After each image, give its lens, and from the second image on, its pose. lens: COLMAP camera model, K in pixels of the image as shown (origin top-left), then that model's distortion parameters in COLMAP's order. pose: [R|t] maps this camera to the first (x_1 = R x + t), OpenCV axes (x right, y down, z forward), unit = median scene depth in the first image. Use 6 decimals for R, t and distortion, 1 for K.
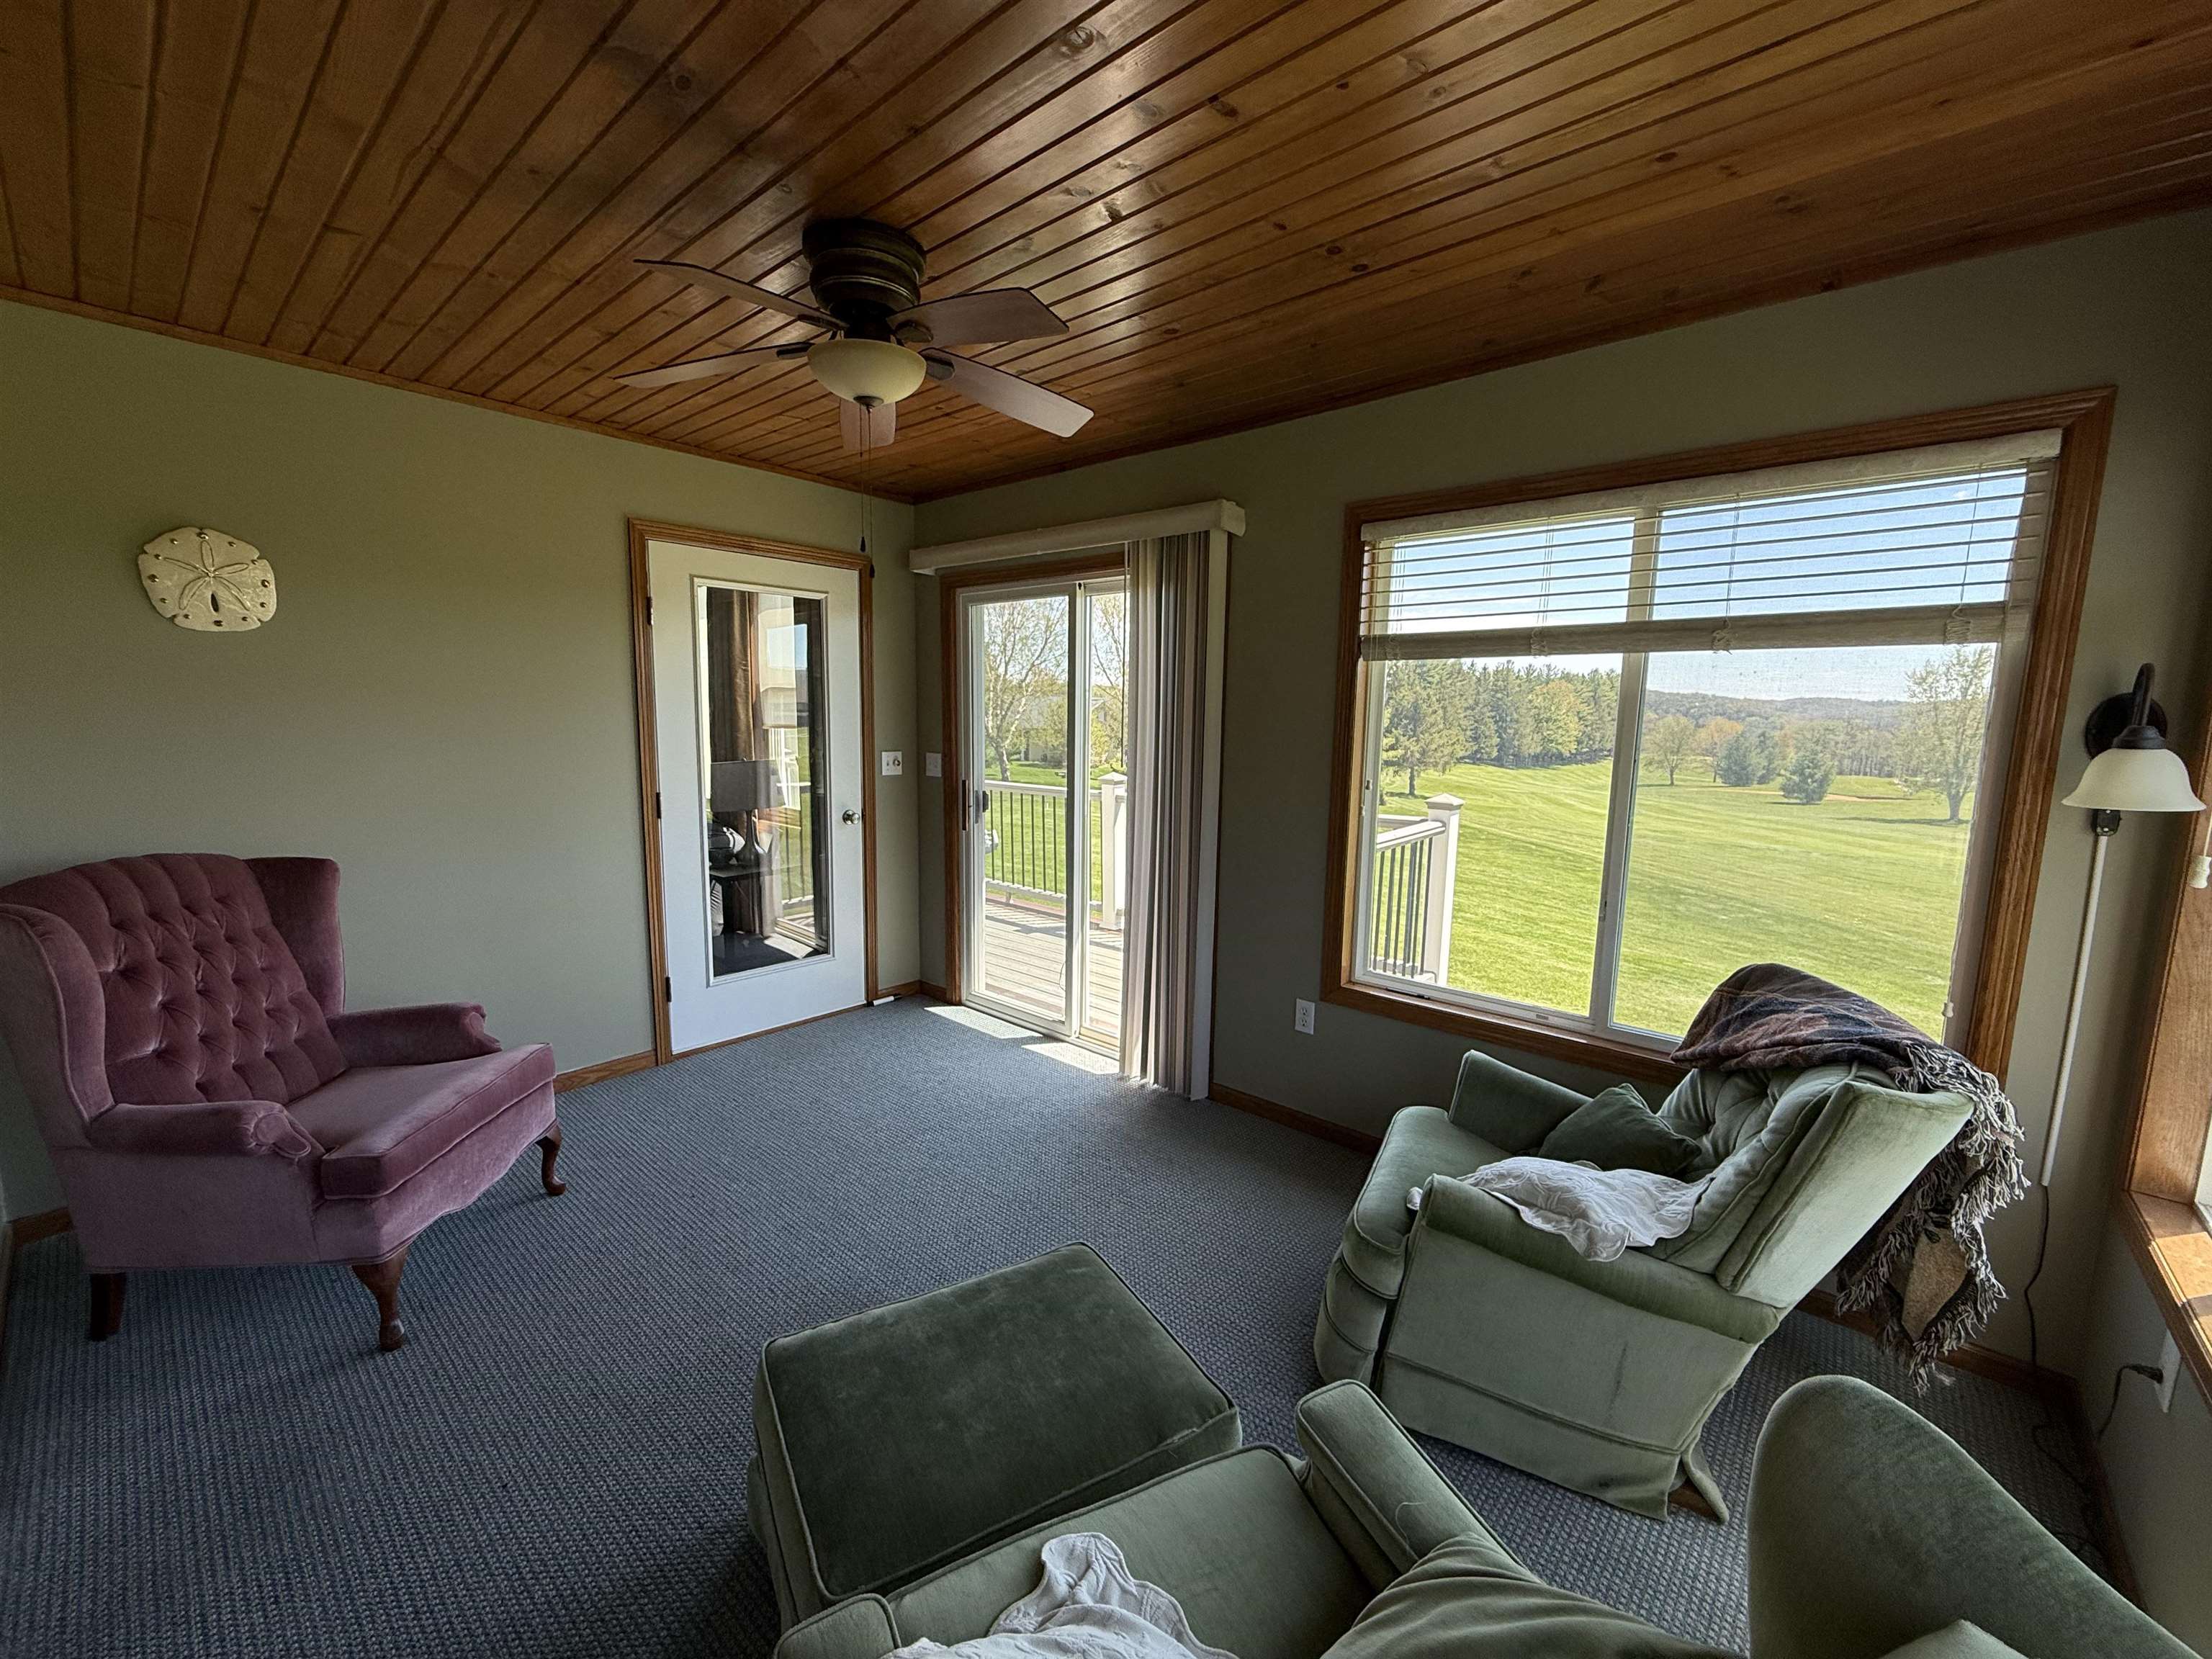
lens RADIAL K [[877.0, 0, 1098.5], [0, 877.0, 831.8], [0, 0, 1]] dist [0.001474, 0.000120]
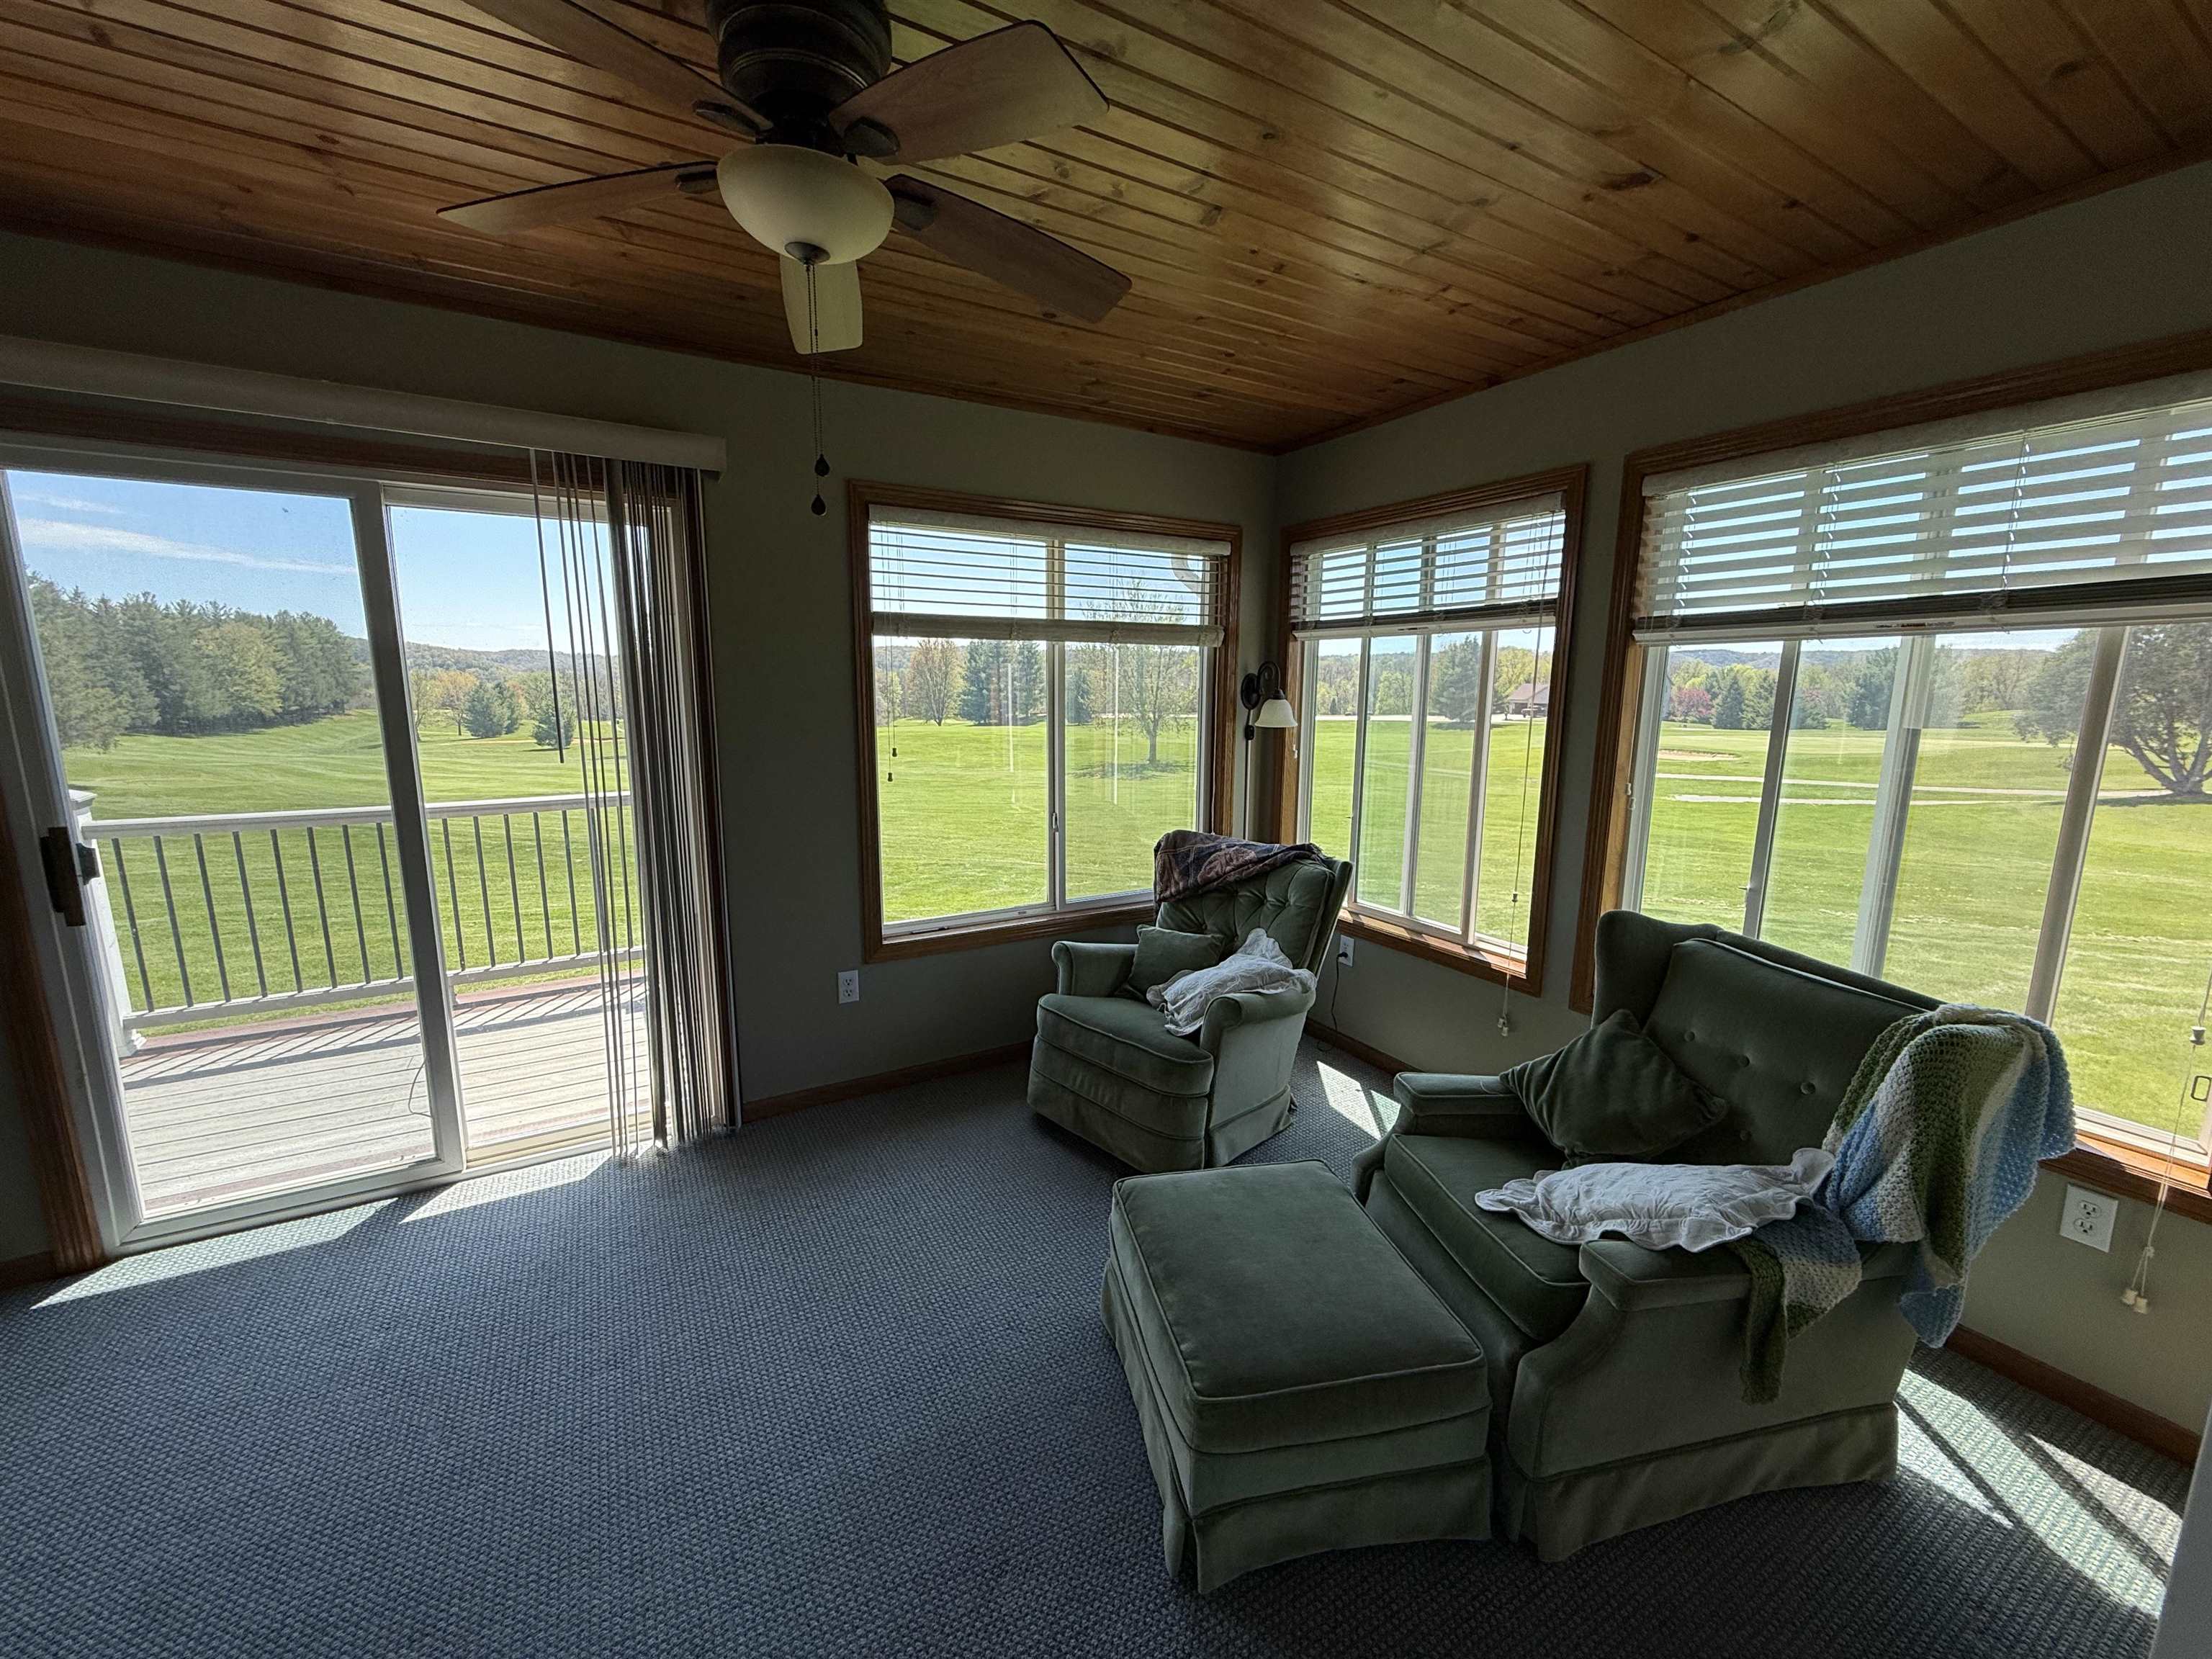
lens RADIAL K [[877.0, 0, 1098.5], [0, 877.0, 831.8], [0, 0, 1]] dist [0.001474, 0.000120]
pose [[0.314792, -0.174423, 0.932997, -0.520889], [0.123505, 0.982140, 0.141940, -0.064859], [-0.941091, 0.070548, 0.330712, 0.336328]]
